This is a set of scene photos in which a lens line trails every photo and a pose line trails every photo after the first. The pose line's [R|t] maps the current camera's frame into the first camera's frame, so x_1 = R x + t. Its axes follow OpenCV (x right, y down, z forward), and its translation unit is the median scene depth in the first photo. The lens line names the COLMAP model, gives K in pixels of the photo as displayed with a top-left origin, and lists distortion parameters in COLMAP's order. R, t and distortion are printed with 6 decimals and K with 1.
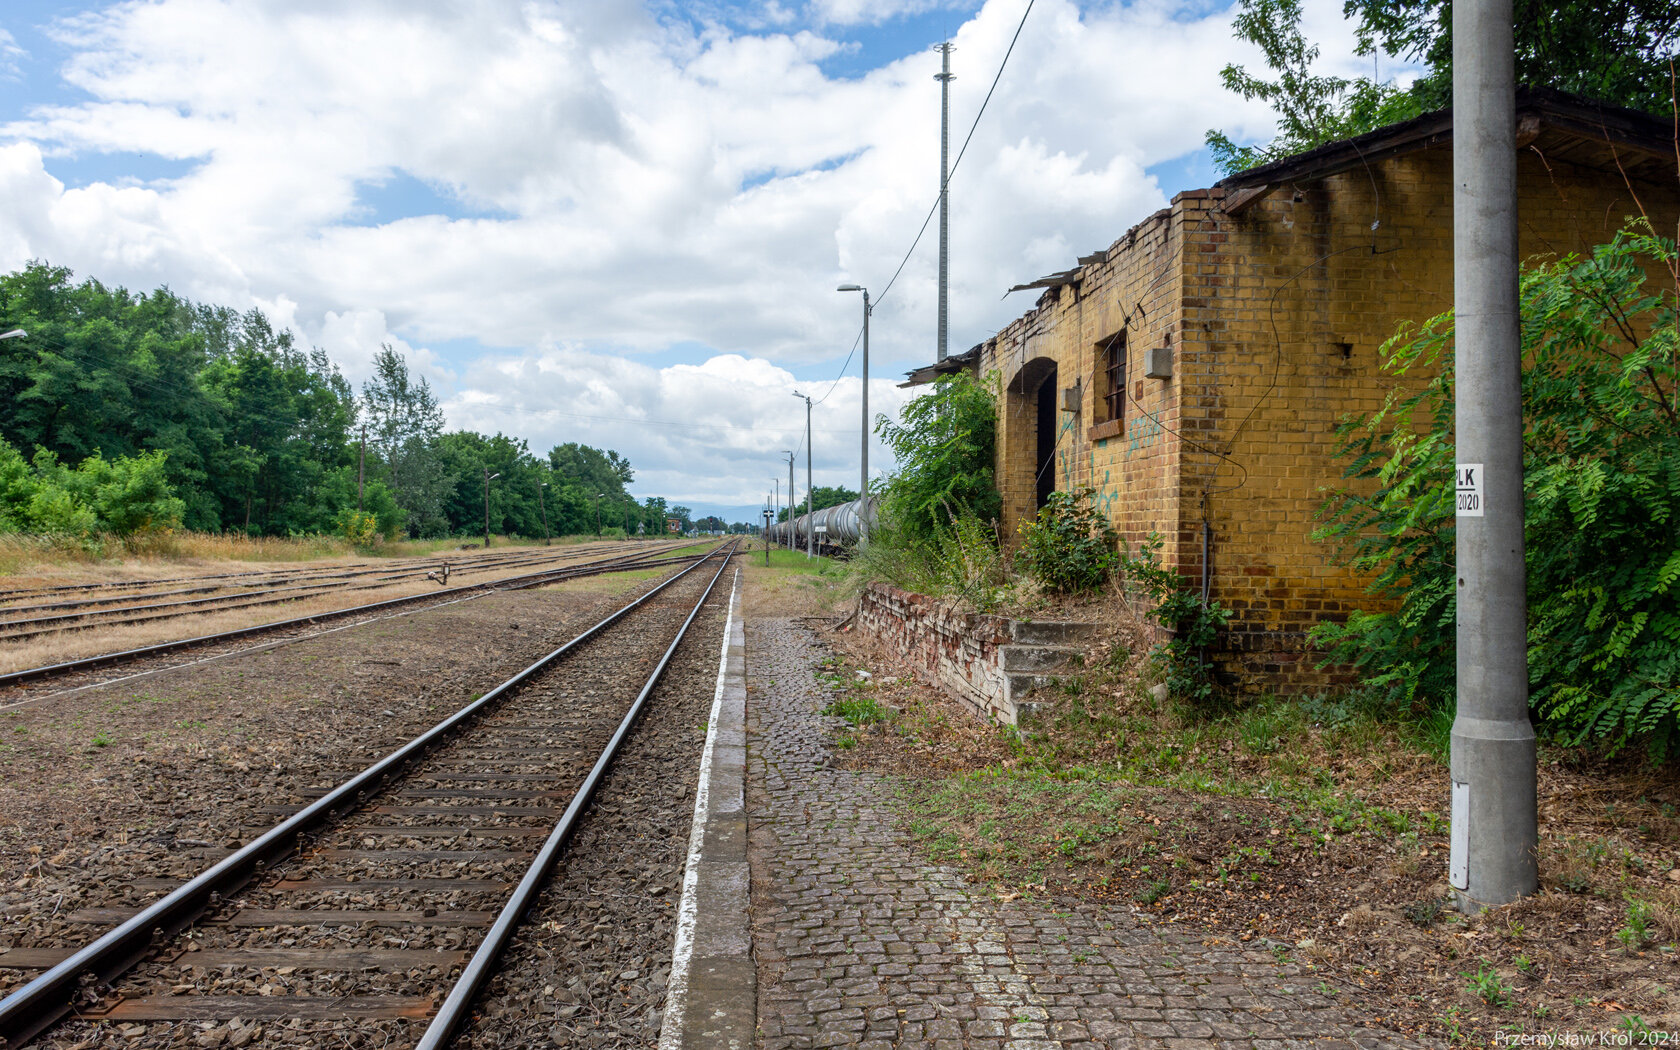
lens RADIAL K [[1316.4, 0, 839.7], [0, 1316.4, 443.9], [0, 0, 1]] dist [0.002488, -0.000570]
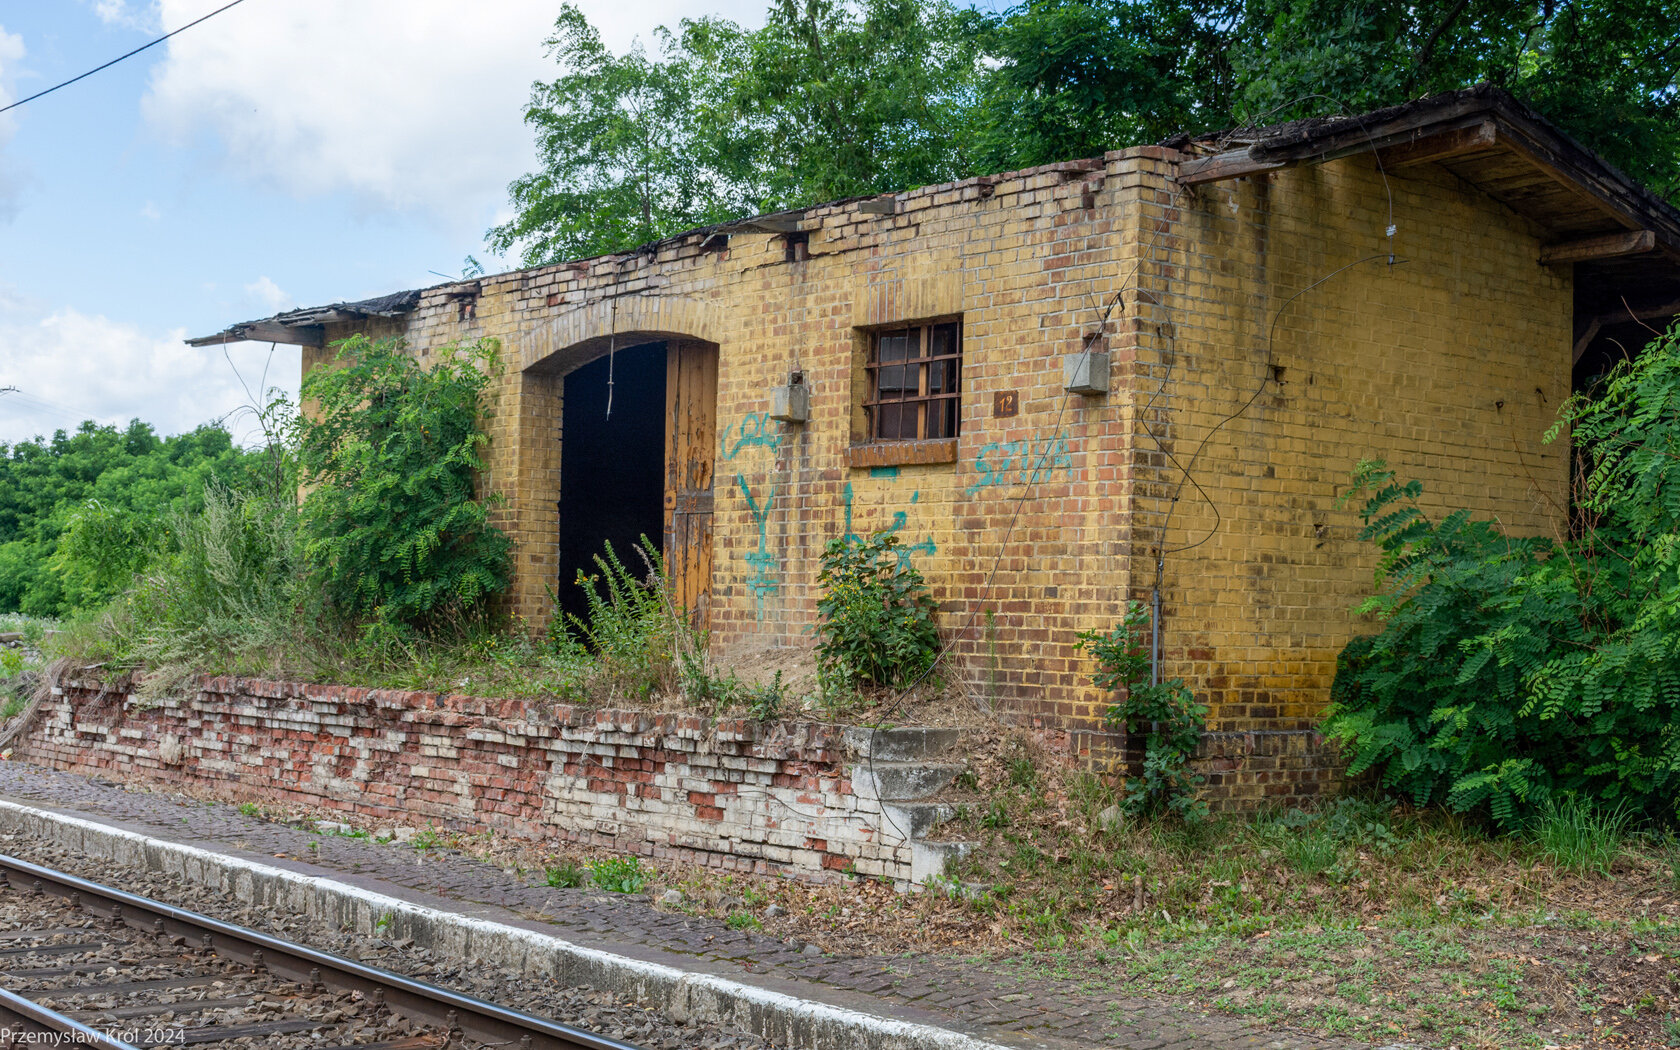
lens RADIAL K [[2126.6, 0, 840.1], [0, 2126.6, 447.4], [0, 0, 1]] dist [-0.038891, -0.017896]
pose [[0.812225, 0.052074, 0.581016, -0.573702], [-0.052280, 0.998498, -0.016407, 0.007332], [-0.580997, -0.017049, 0.813727, 0.114517]]
